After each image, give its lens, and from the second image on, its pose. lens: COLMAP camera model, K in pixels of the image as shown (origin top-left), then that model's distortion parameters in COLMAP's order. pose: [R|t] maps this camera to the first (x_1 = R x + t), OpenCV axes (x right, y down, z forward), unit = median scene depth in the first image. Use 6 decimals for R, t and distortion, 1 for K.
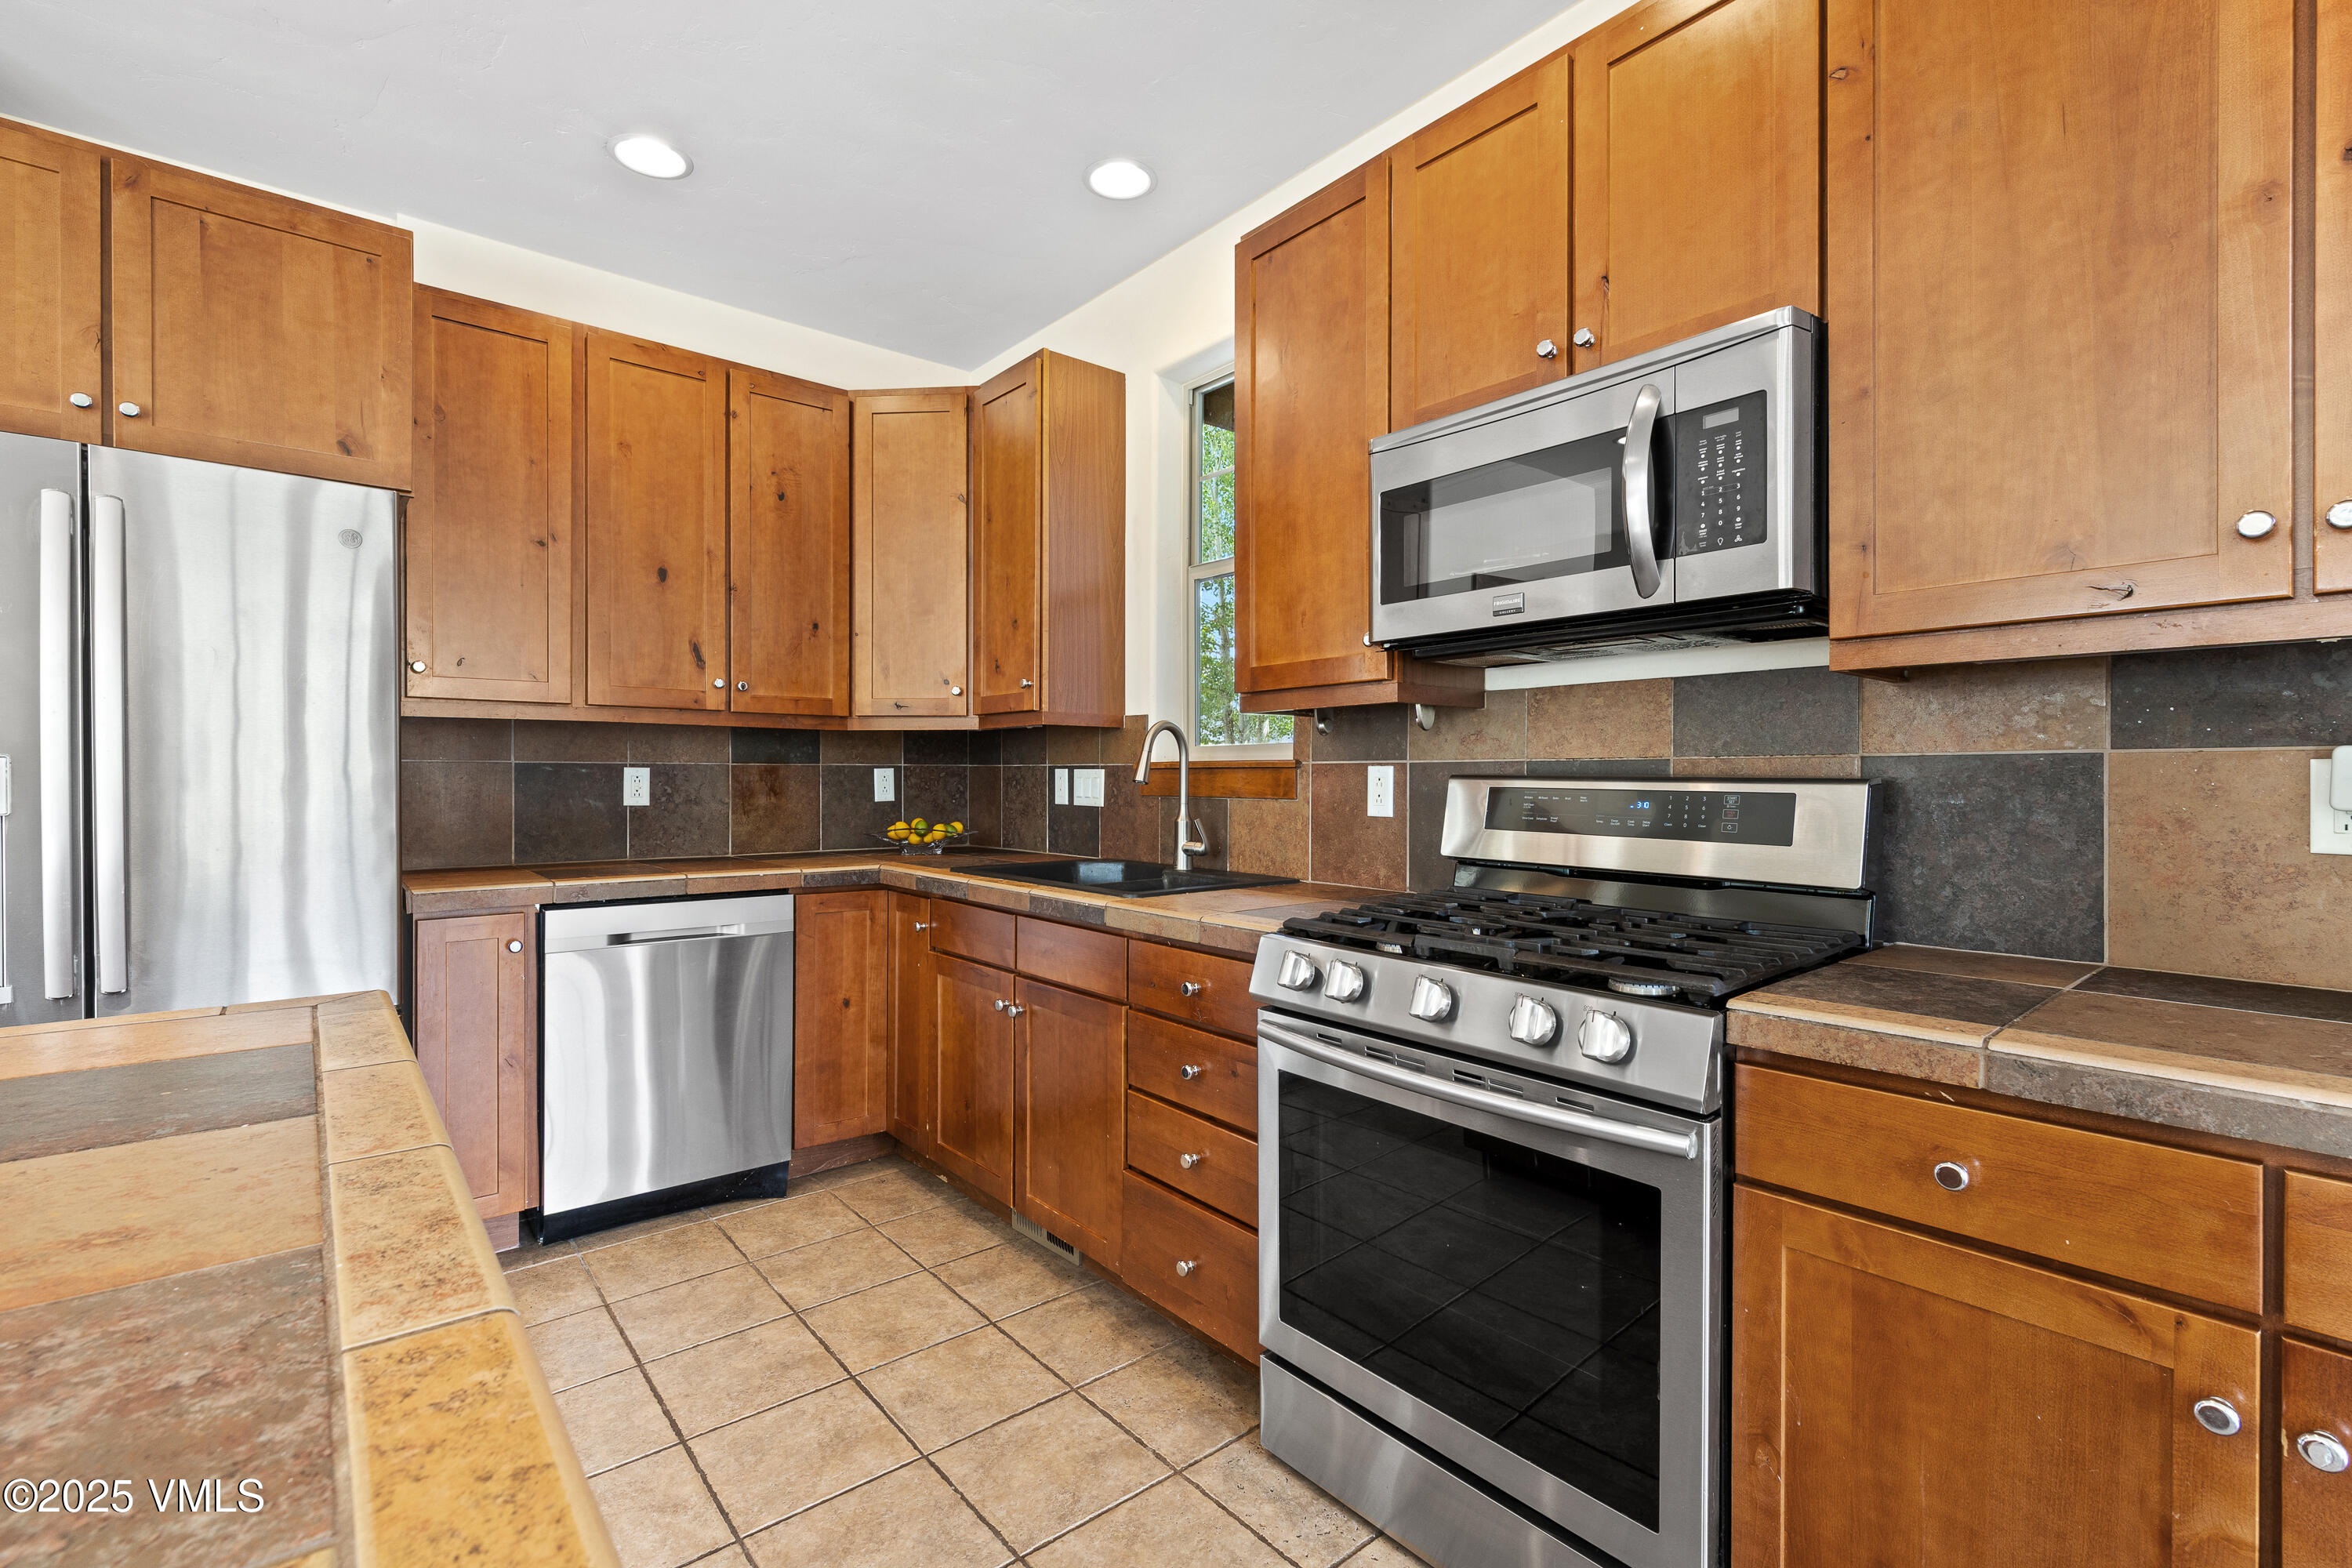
lens RADIAL K [[1041.1, 0, 1176.8], [0, 1041.1, 785.5], [0, 0, 1]] dist [0.002410, -0.000550]
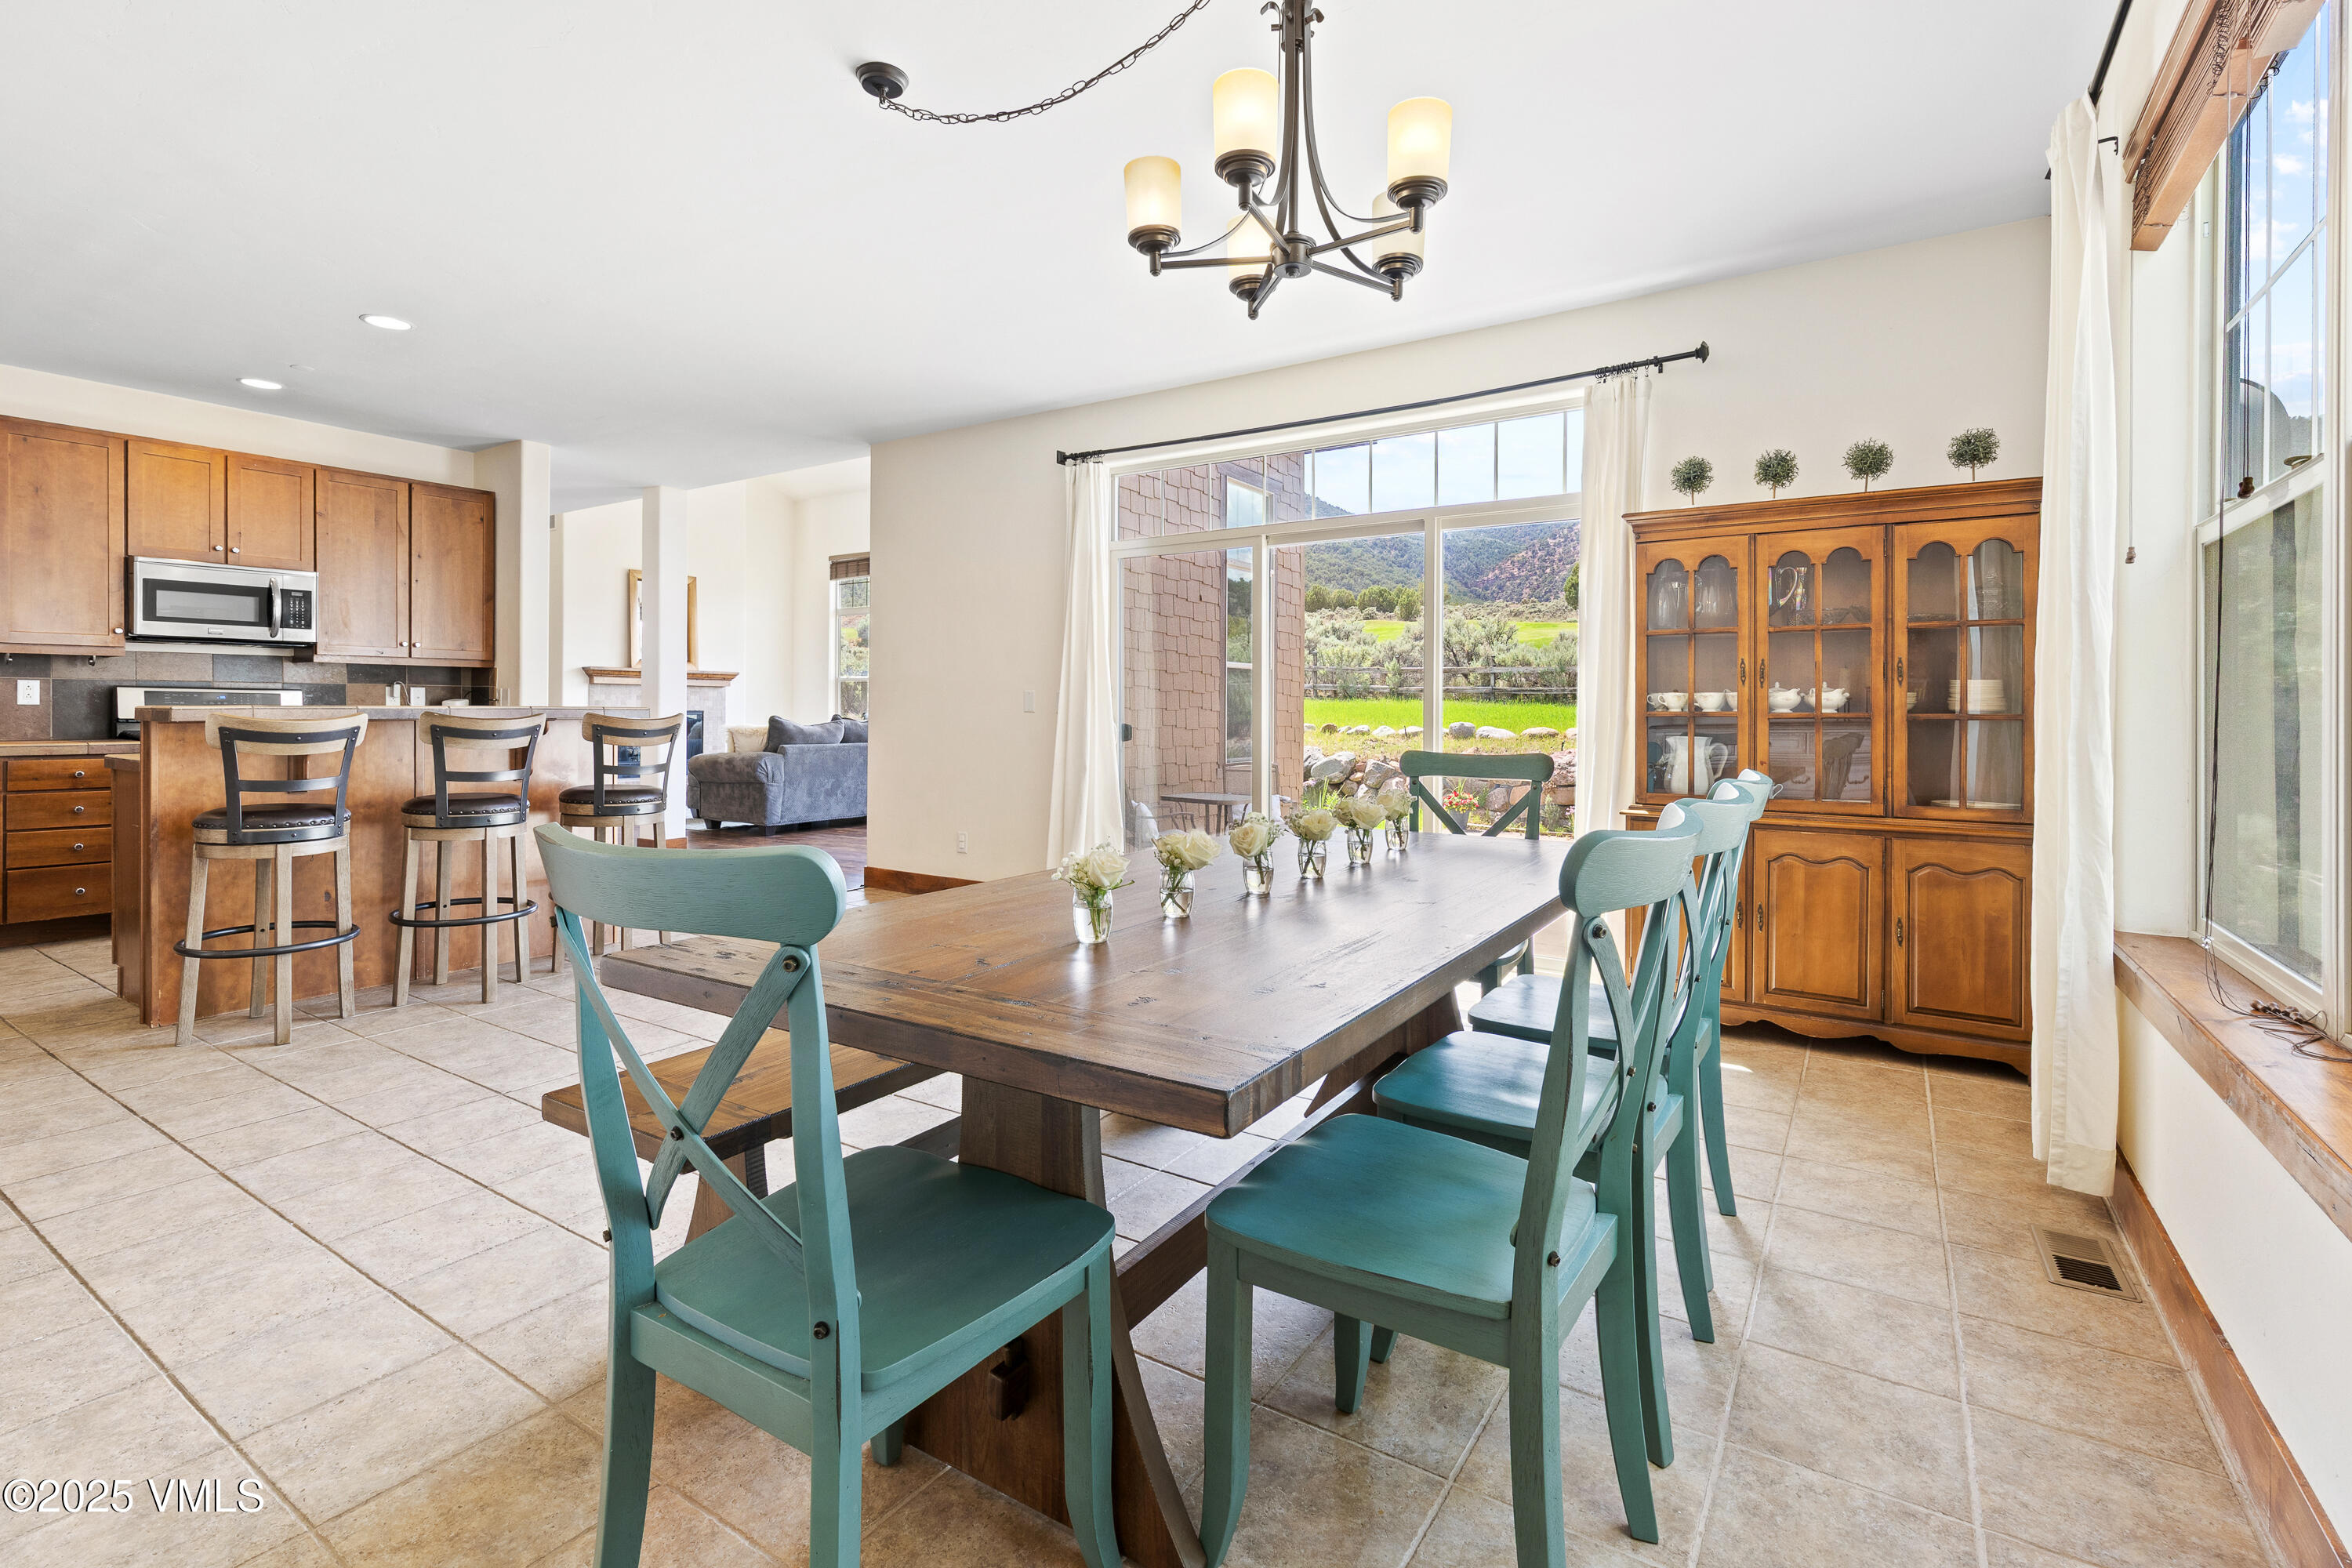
lens RADIAL K [[1041.1, 0, 1153.7], [0, 1041.1, 711.0], [0, 0, 1]] dist [0.002410, -0.000550]
pose [[-0.273189, -0.004202, 0.961951, -2.710381], [0.002729, 0.999983, 0.005143, 0.041476], [-0.961956, 0.004030, -0.273173, -0.651536]]
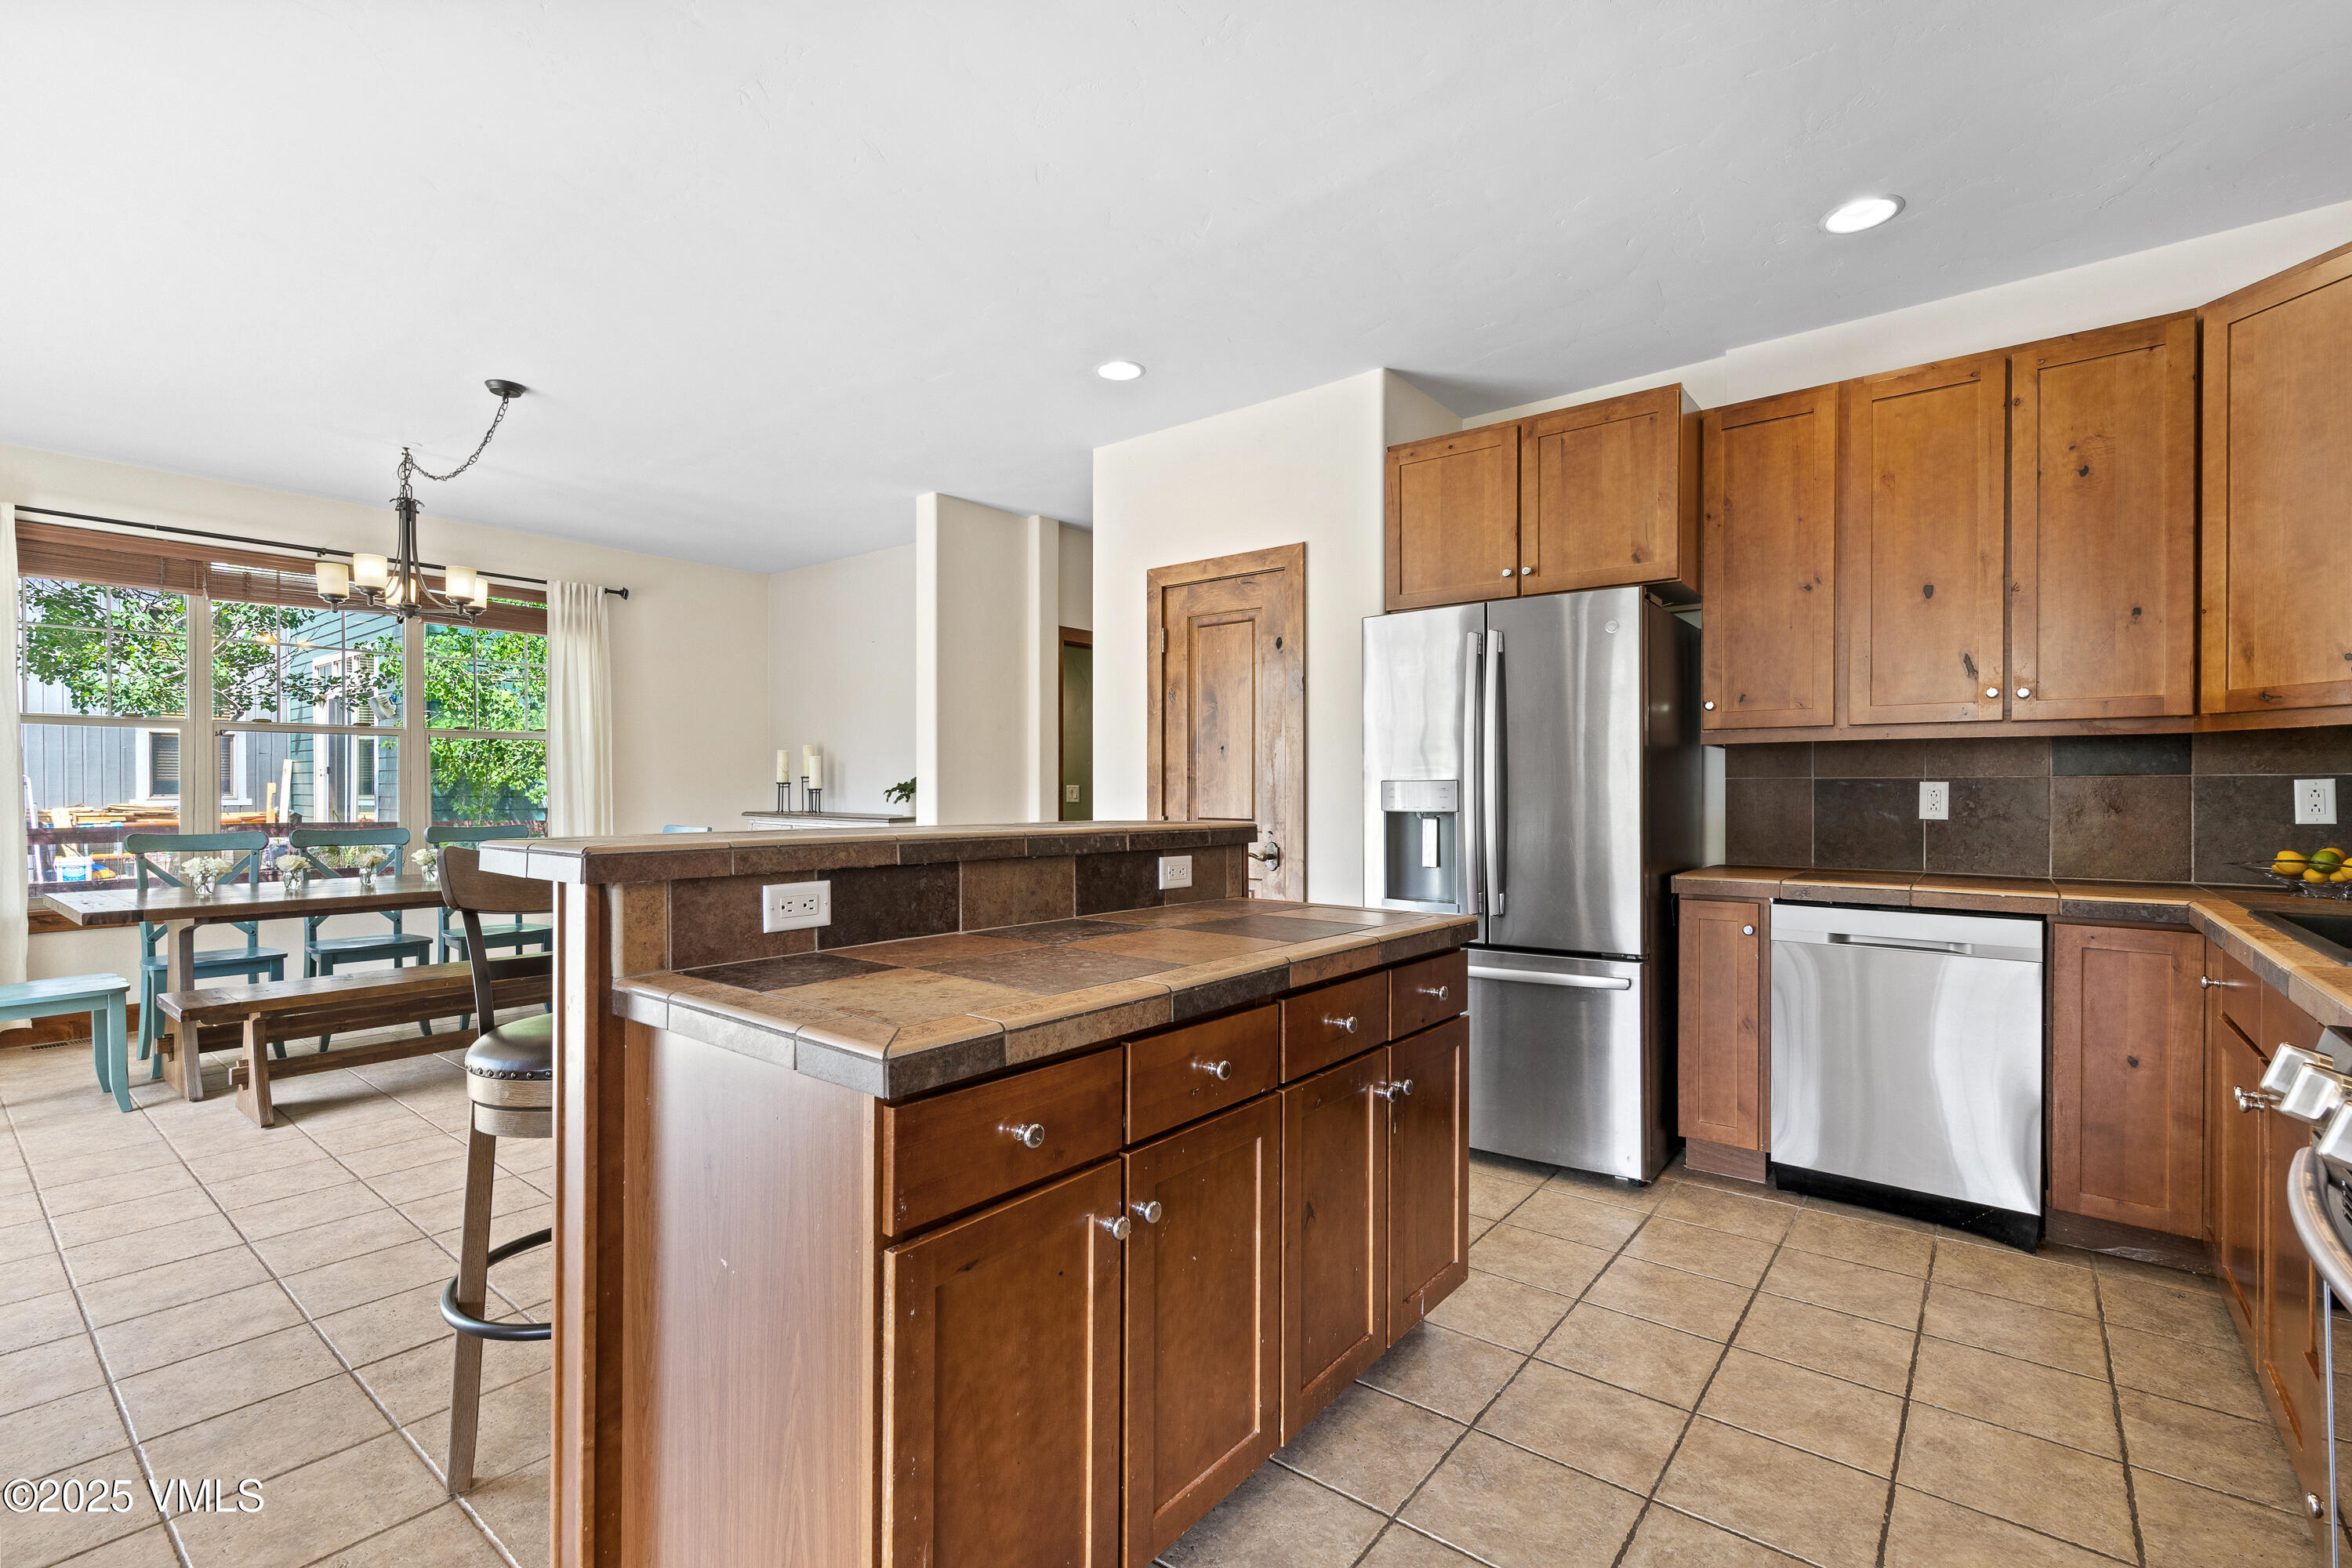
lens RADIAL K [[1041.1, 0, 1164.3], [0, 1041.1, 793.9], [0, 0, 1]] dist [0.002410, -0.000550]
pose [[0.191183, 0.001879, -0.981553, 0.497535], [-0.008188, 0.999966, 0.000319, 0.000273], [0.981520, 0.007976, 0.191192, 0.111081]]
